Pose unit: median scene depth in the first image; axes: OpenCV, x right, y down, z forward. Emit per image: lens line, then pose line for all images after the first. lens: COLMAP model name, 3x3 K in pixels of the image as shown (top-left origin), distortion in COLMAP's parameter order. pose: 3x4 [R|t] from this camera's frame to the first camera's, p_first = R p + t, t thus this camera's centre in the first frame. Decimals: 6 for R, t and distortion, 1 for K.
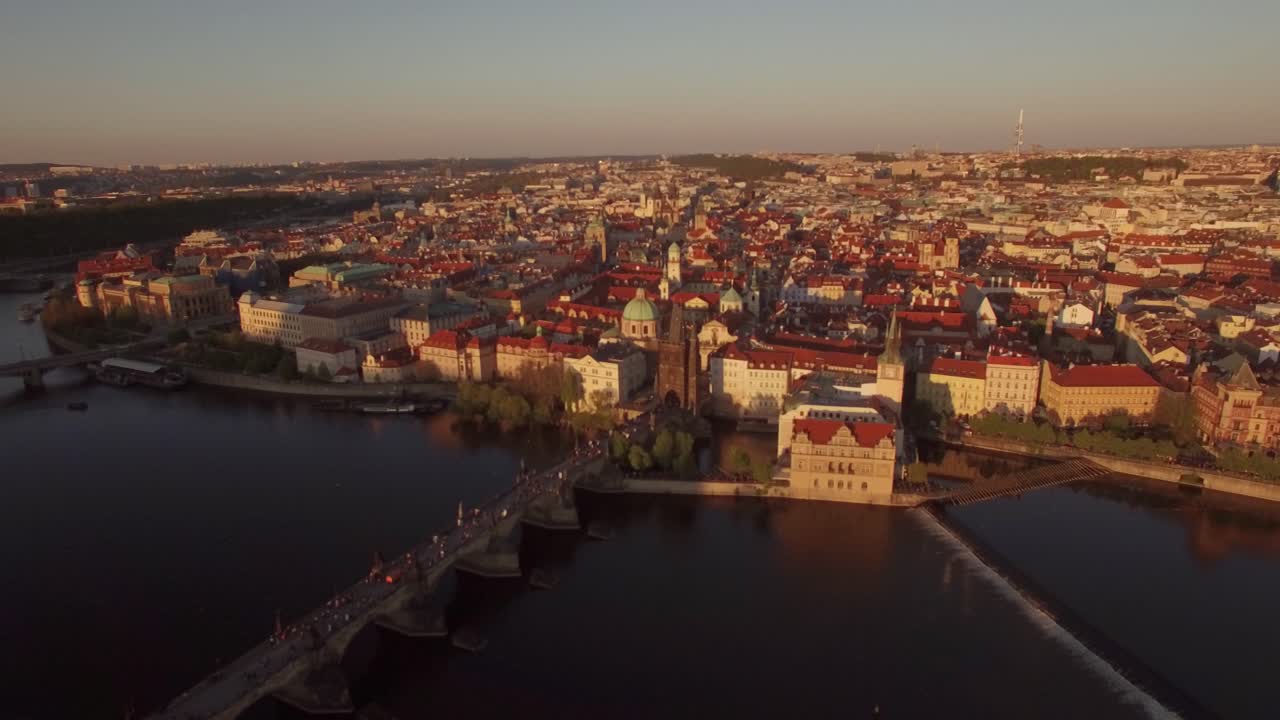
lens RADIAL K [[944.6, 0, 640.0], [0, 944.6, 360.0], [0, 0, 1]] dist [0.008716, -0.000134]
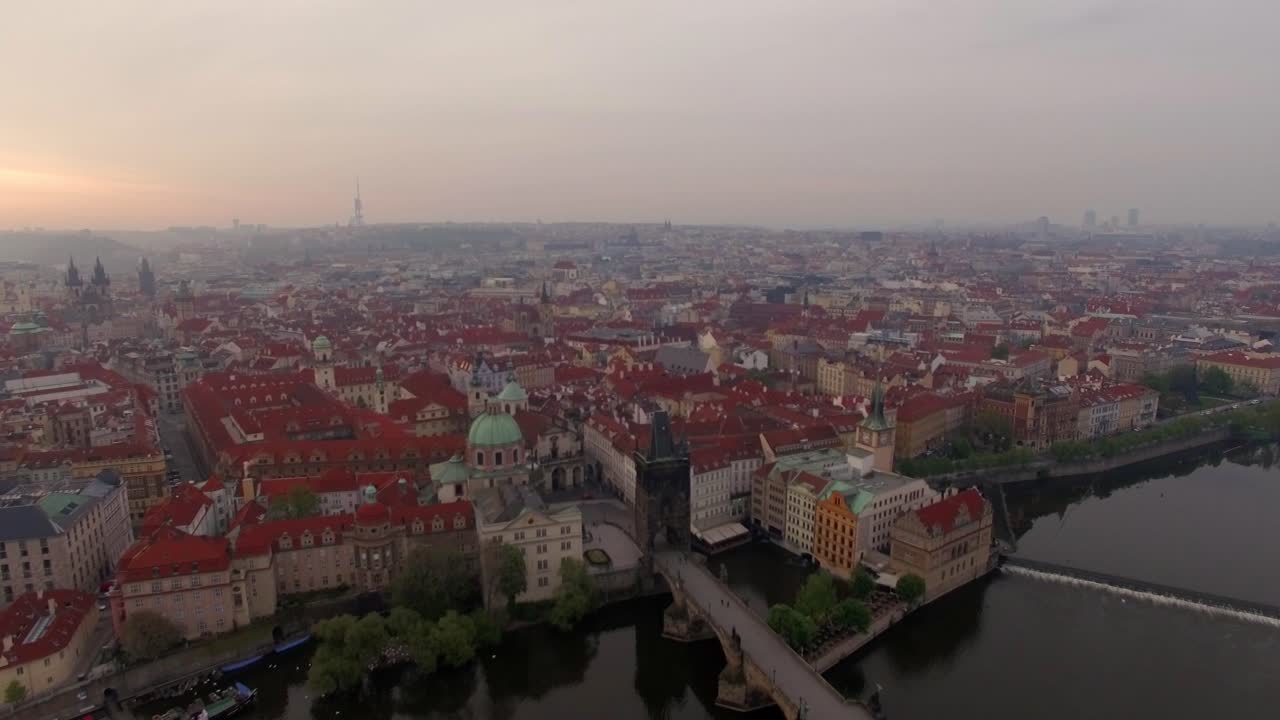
lens RADIAL K [[944.6, 0, 640.0], [0, 944.6, 360.0], [0, 0, 1]] dist [0.008716, -0.000134]
pose [[0.640871, -0.121638, 0.757950, -0.415996], [0.184391, 0.982851, 0.001822, -0.079761], [-0.745174, 0.138592, 0.652310, 0.482269]]
